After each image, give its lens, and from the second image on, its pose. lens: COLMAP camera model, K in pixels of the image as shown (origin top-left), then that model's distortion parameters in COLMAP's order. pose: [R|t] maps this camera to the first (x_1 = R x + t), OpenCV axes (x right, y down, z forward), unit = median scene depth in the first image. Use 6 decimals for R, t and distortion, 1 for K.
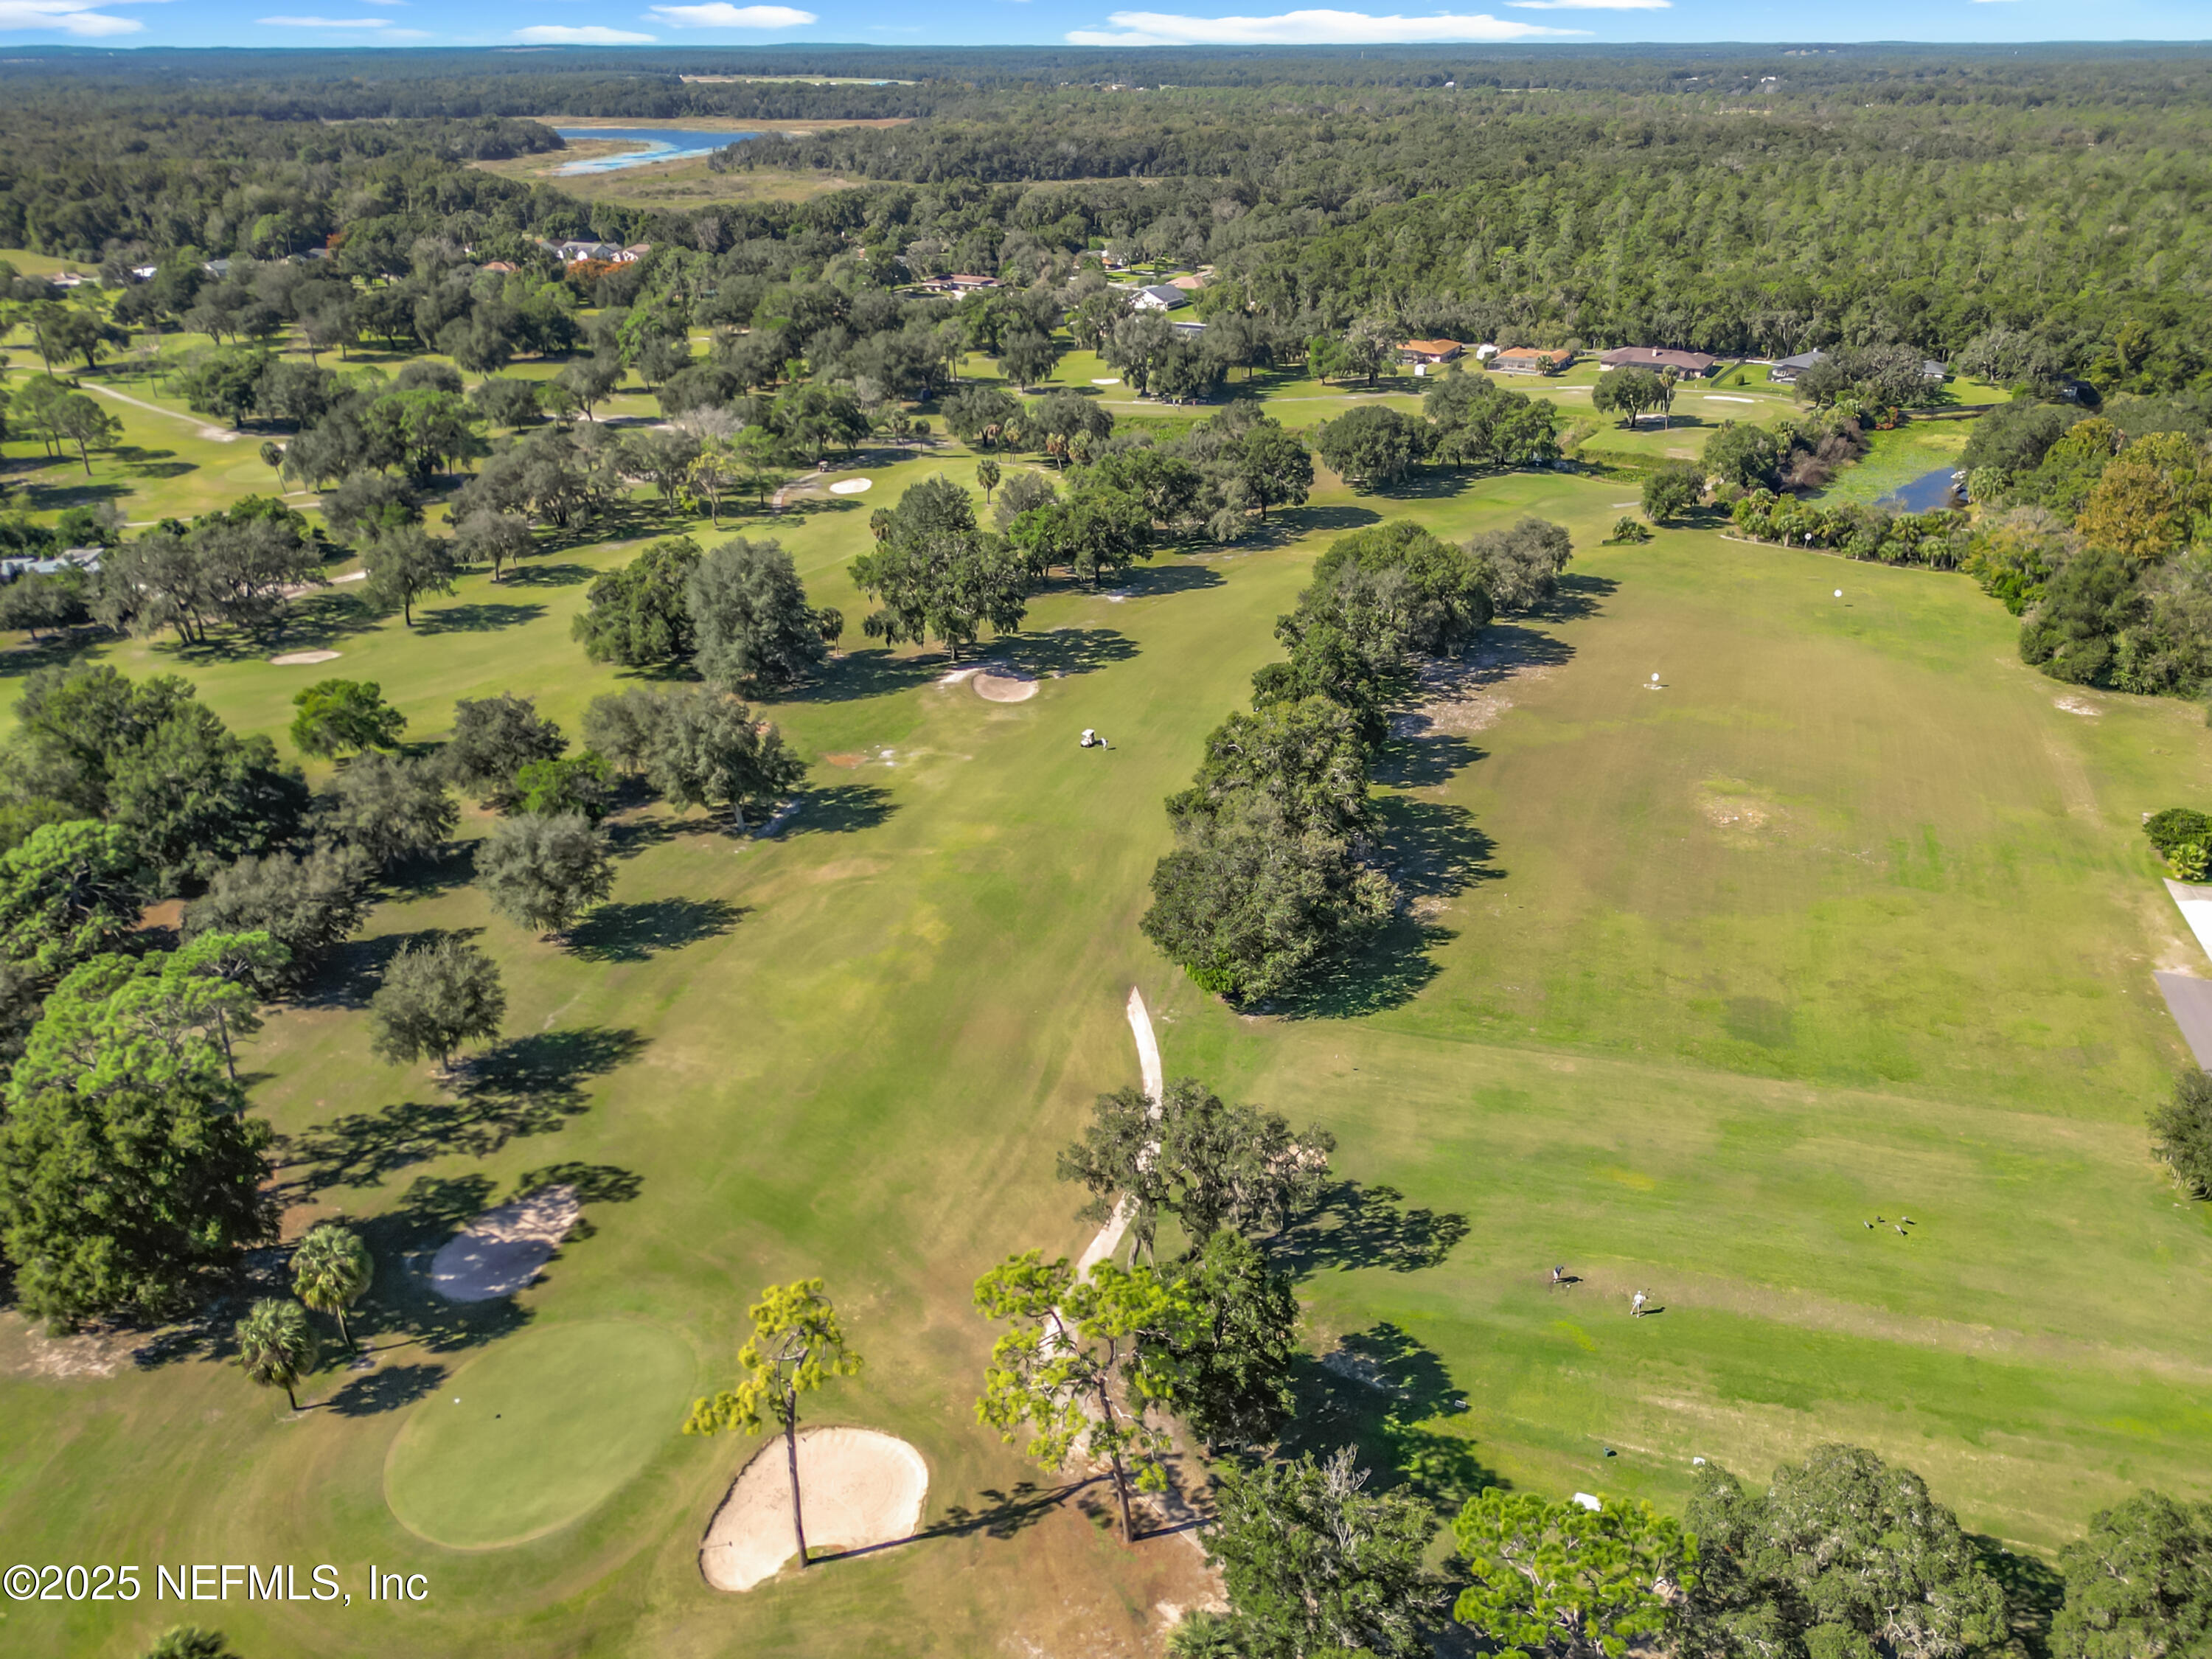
lens RADIAL K [[1609.7, 0, 1093.5], [0, 1609.7, 803.0], [0, 0, 1]] dist [0.053530, -0.082410]
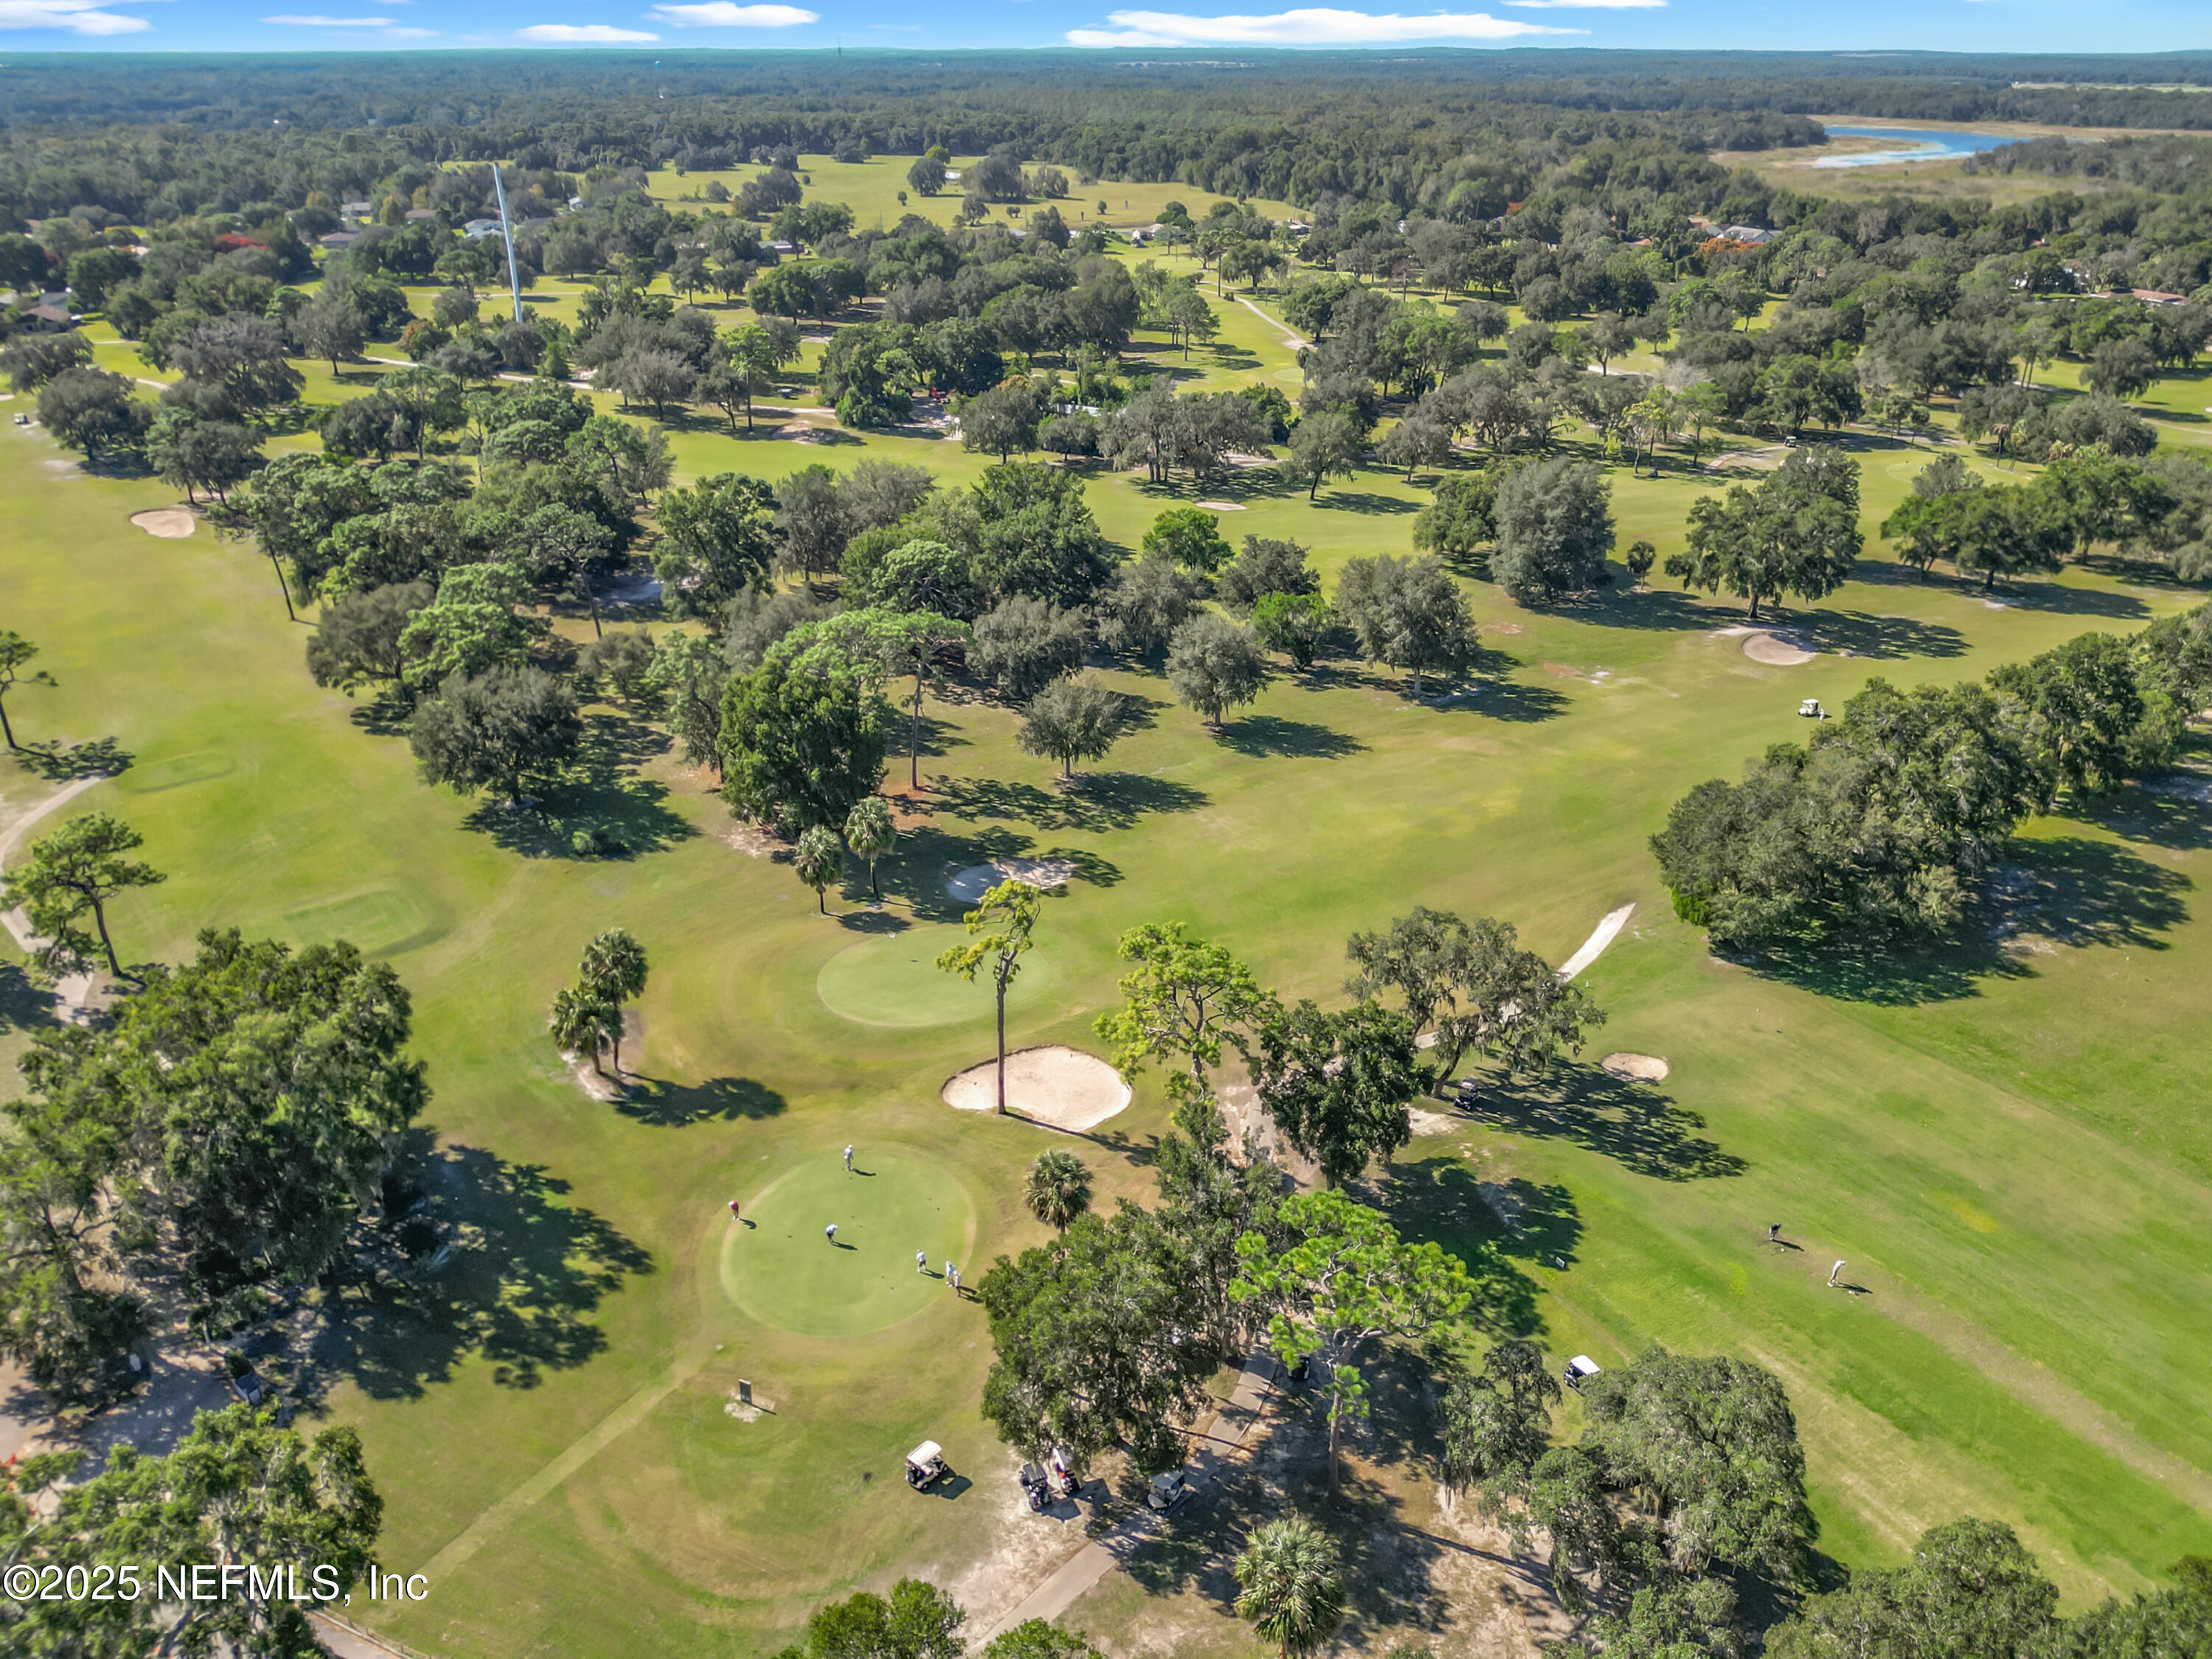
lens RADIAL K [[1609.7, 0, 1093.5], [0, 1609.7, 803.0], [0, 0, 1]] dist [0.053530, -0.082410]
pose [[0.755760, 0.280736, -0.591620, 0.225495], [-0.280944, 0.955079, 0.094316, 0.035769], [0.591522, 0.094932, 0.800681, -0.004555]]
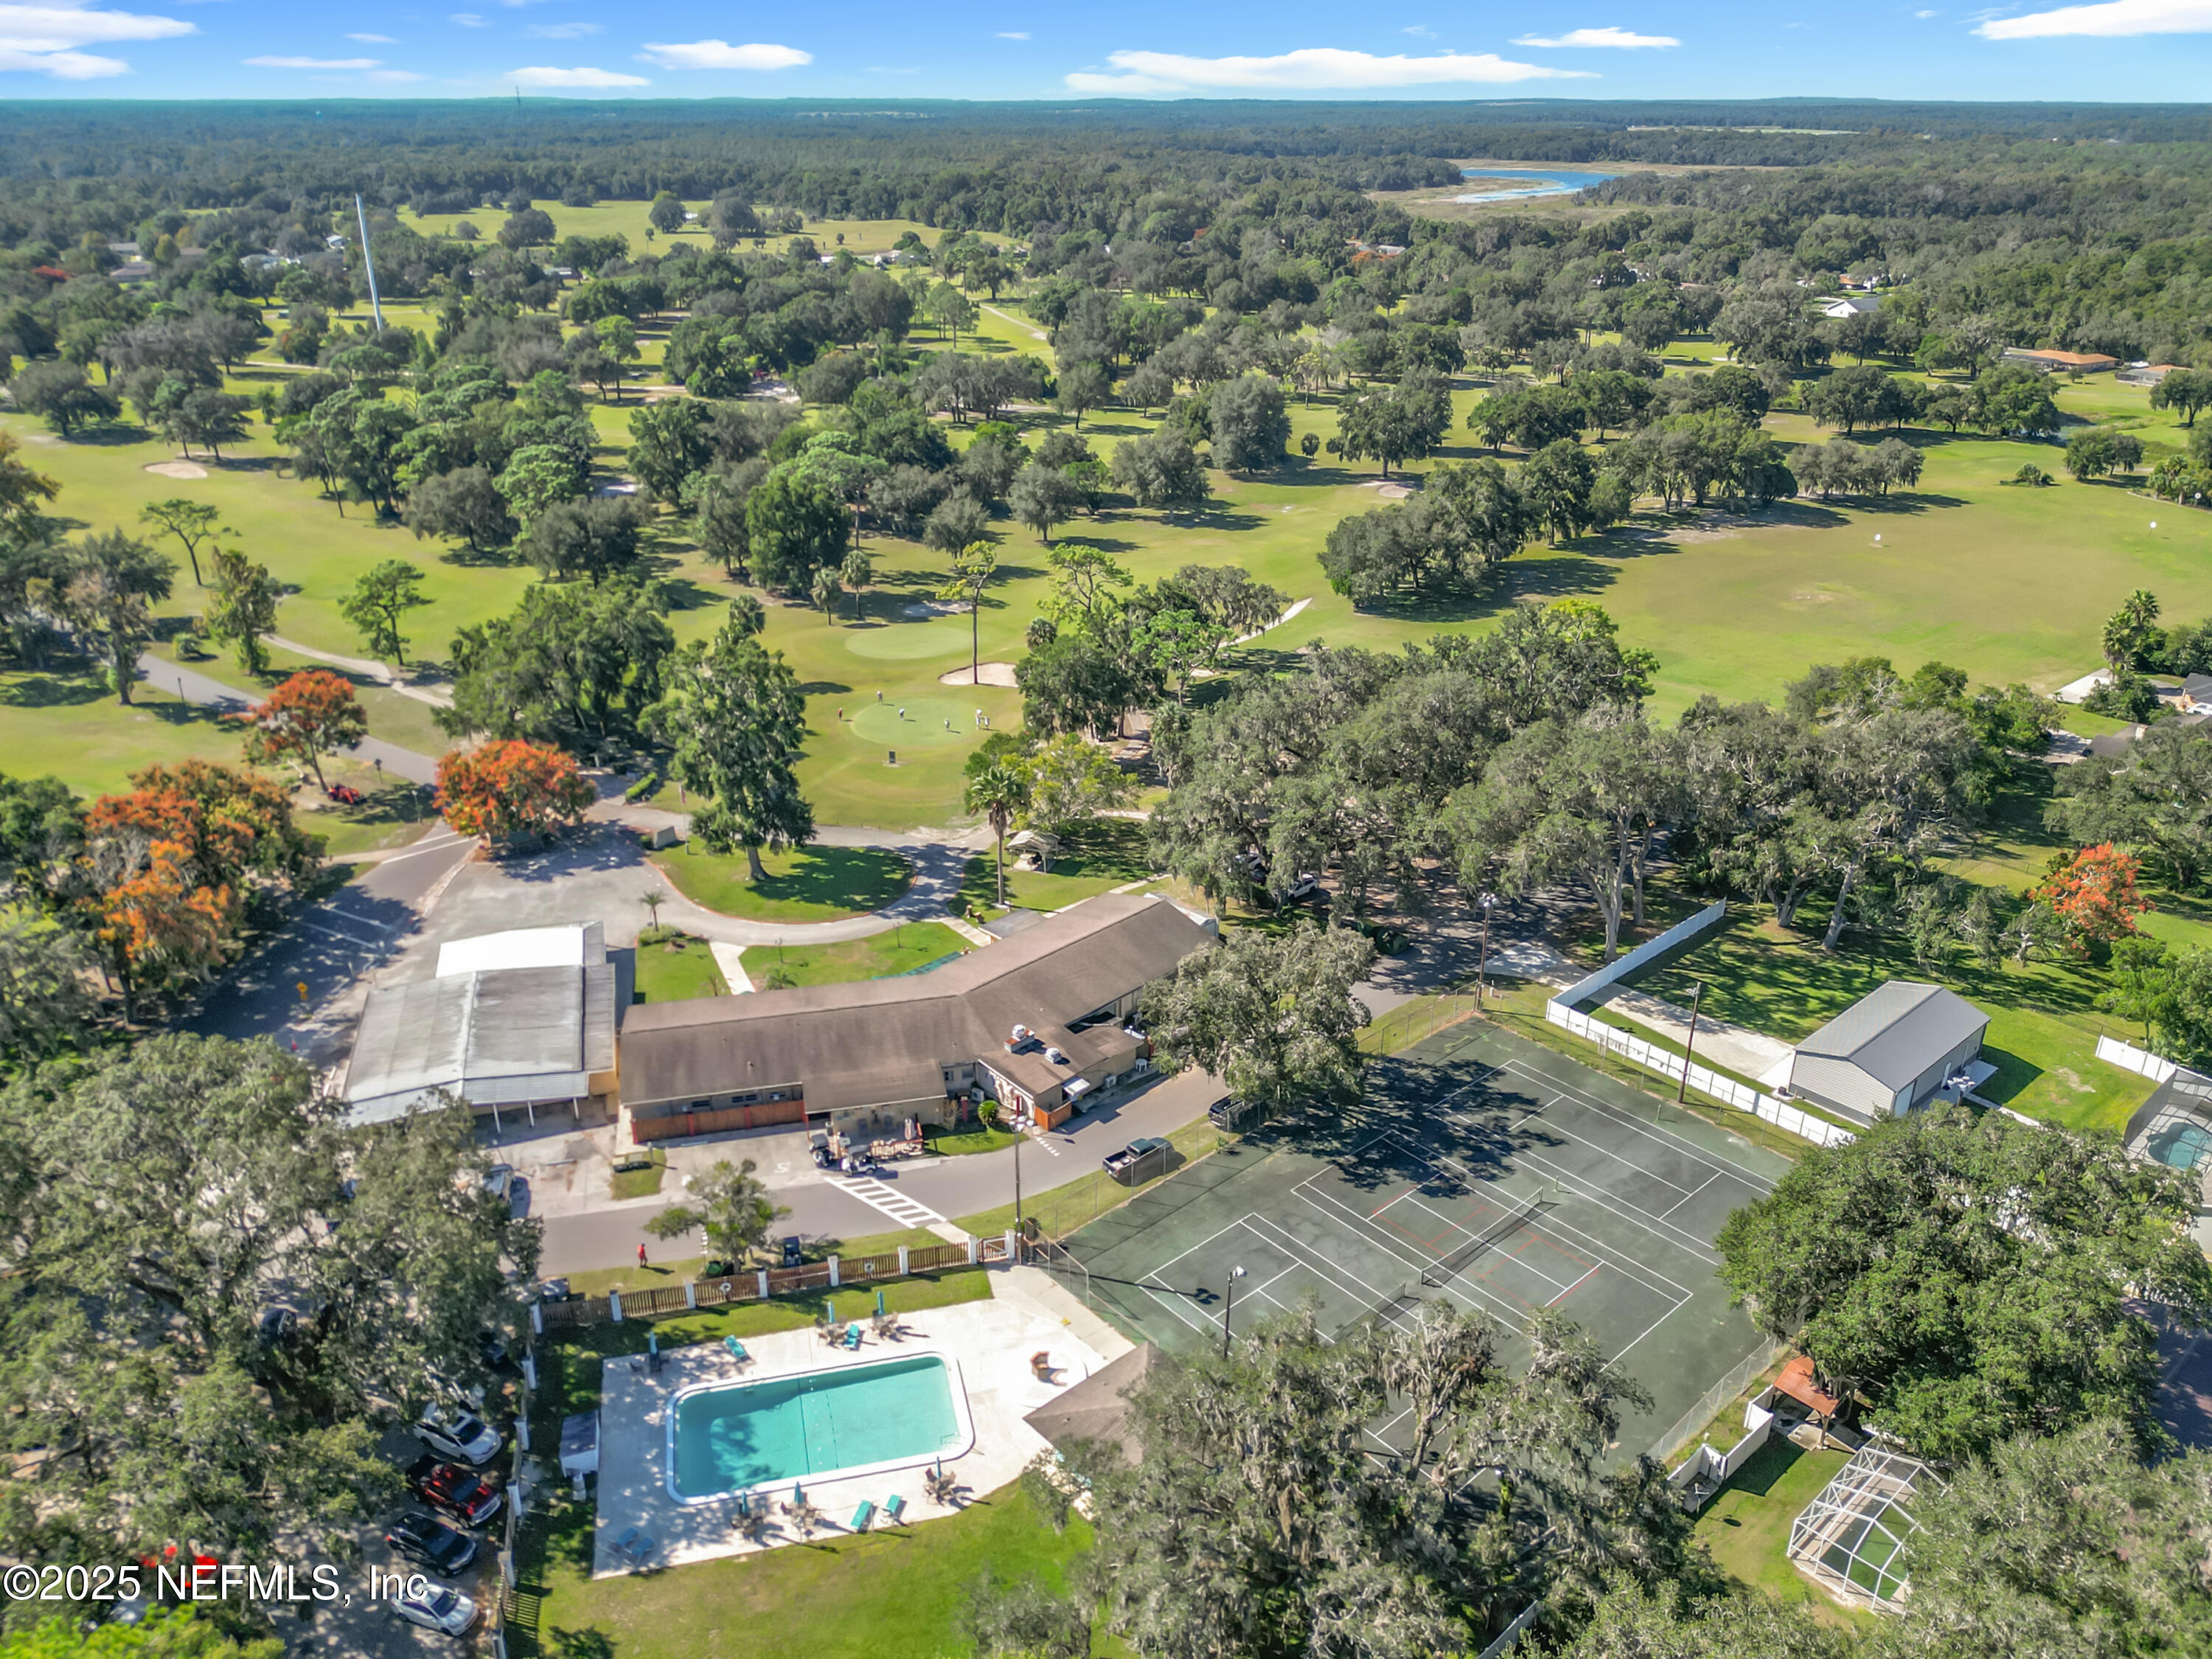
lens RADIAL K [[1609.7, 0, 1093.5], [0, 1609.7, 803.0], [0, 0, 1]] dist [0.053530, -0.082410]
pose [[0.860845, 0.204792, -0.465840, 0.425261], [-0.217253, 0.975728, 0.027478, 0.212041], [0.460160, 0.077550, 0.884442, -0.373883]]
